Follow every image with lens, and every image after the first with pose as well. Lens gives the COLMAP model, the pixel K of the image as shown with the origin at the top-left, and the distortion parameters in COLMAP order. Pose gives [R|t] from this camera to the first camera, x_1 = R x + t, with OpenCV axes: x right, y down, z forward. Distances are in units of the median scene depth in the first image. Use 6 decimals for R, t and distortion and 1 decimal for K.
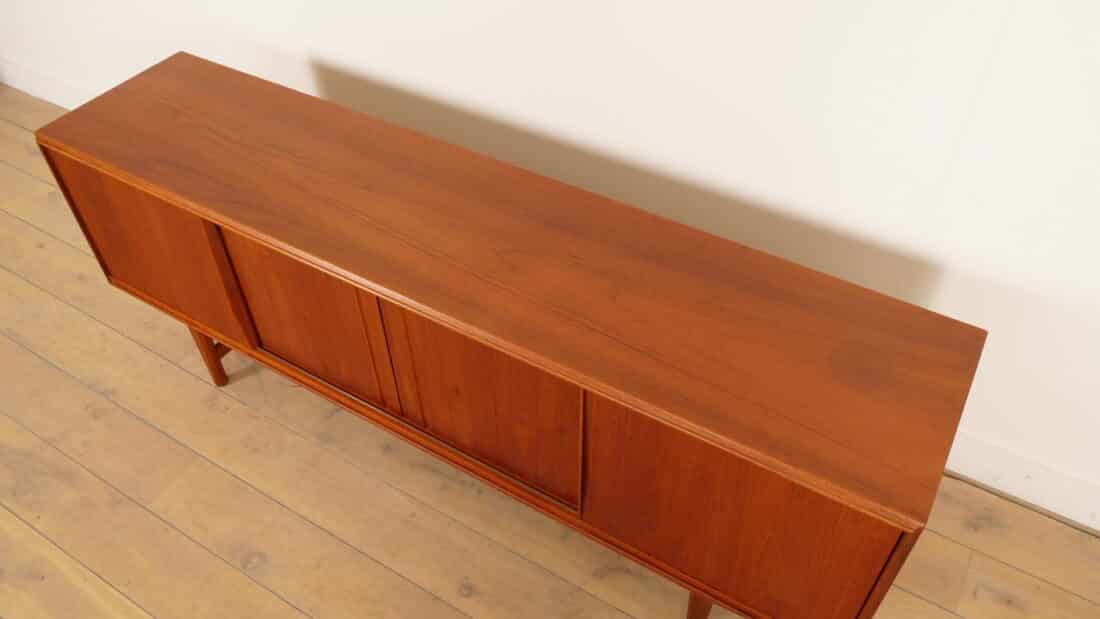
lens RADIAL K [[834.5, 0, 550.0], [0, 834.5, 309.5], [0, 0, 1]] dist [-0.001100, 0.001141]
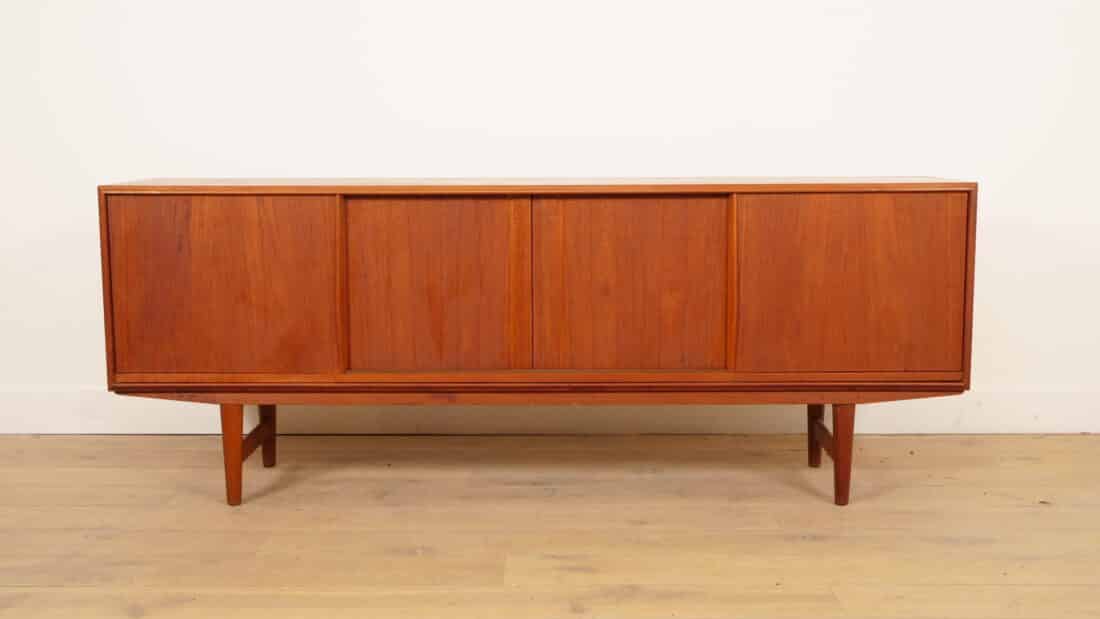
lens RADIAL K [[1374.0, 0, 550.0], [0, 1374.0, 309.5], [0, 0, 1]] dist [0.015240, 0.027330]
pose [[0.864145, -0.059129, 0.499756, -0.904535], [0.350760, 0.782872, -0.513885, 0.859430], [-0.360860, 0.619366, 0.697256, -0.230250]]
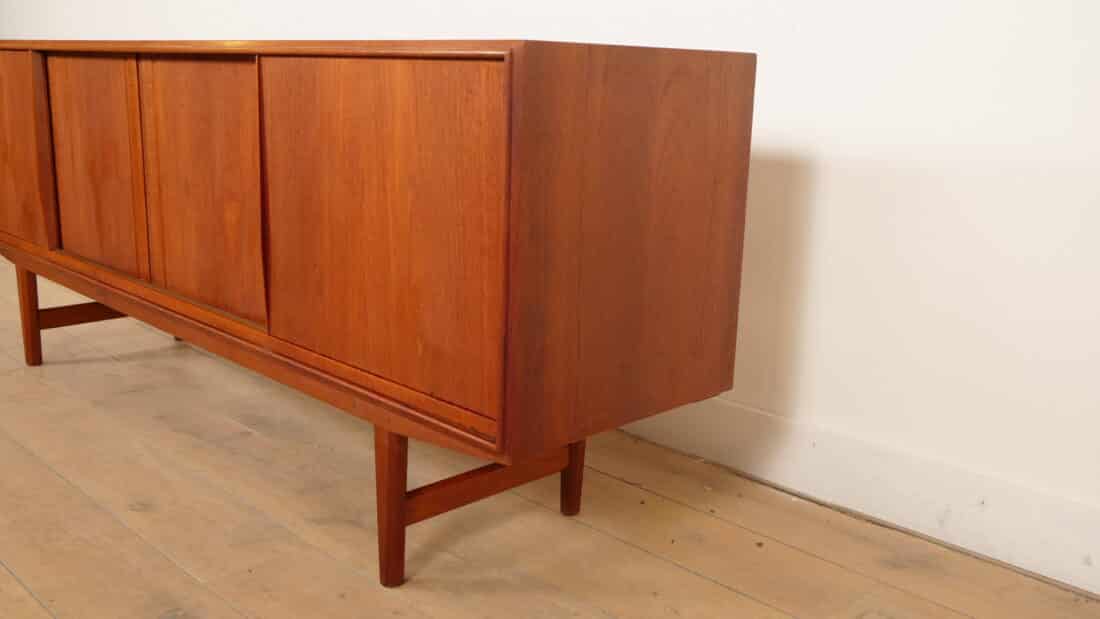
lens RADIAL K [[1012.0, 0, 550.0], [0, 1012.0, 309.5], [0, 0, 1]] dist [0.006033, -0.000132]
pose [[0.969715, 0.094547, -0.225196, 0.393554], [-0.198954, 0.840600, -0.503795, 0.518394], [0.141668, 0.533341, 0.833953, 0.205428]]
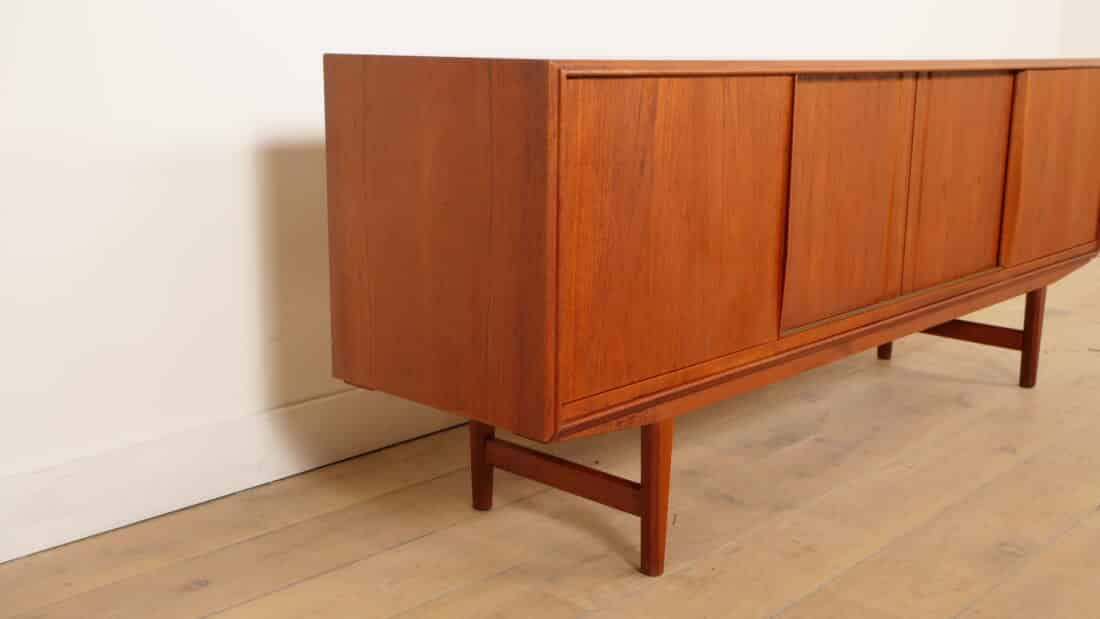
lens RADIAL K [[1224.8, 0, 550.0], [0, 1224.8, 309.5], [0, 0, 1]] dist [0.024845, 0.015154]
pose [[0.191107, -0.194287, 0.962149, -1.273290], [0.680327, 0.732796, 0.012844, -0.100897], [-0.707554, 0.652121, 0.272222, 0.819906]]
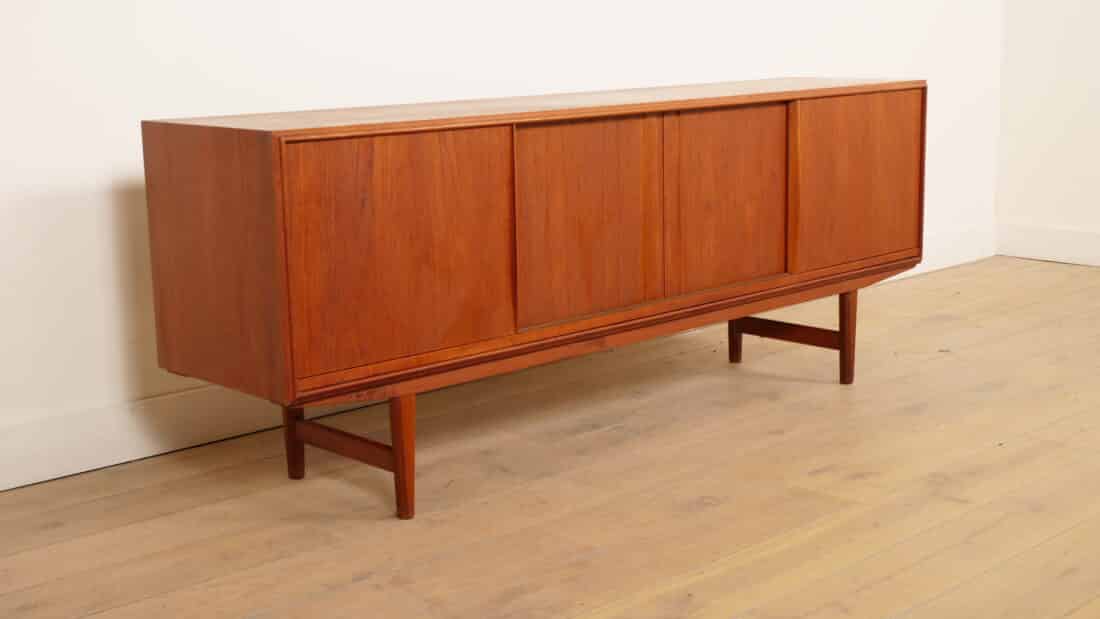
lens RADIAL K [[1529.1, 0, 550.0], [0, 1529.1, 309.5], [0, 0, 1]] dist [0.016118, 0.003220]
pose [[0.252838, -0.177631, 0.951063, -1.716025], [0.691702, 0.720497, -0.049320, 0.123460], [-0.676477, 0.670322, 0.305037, 0.485173]]
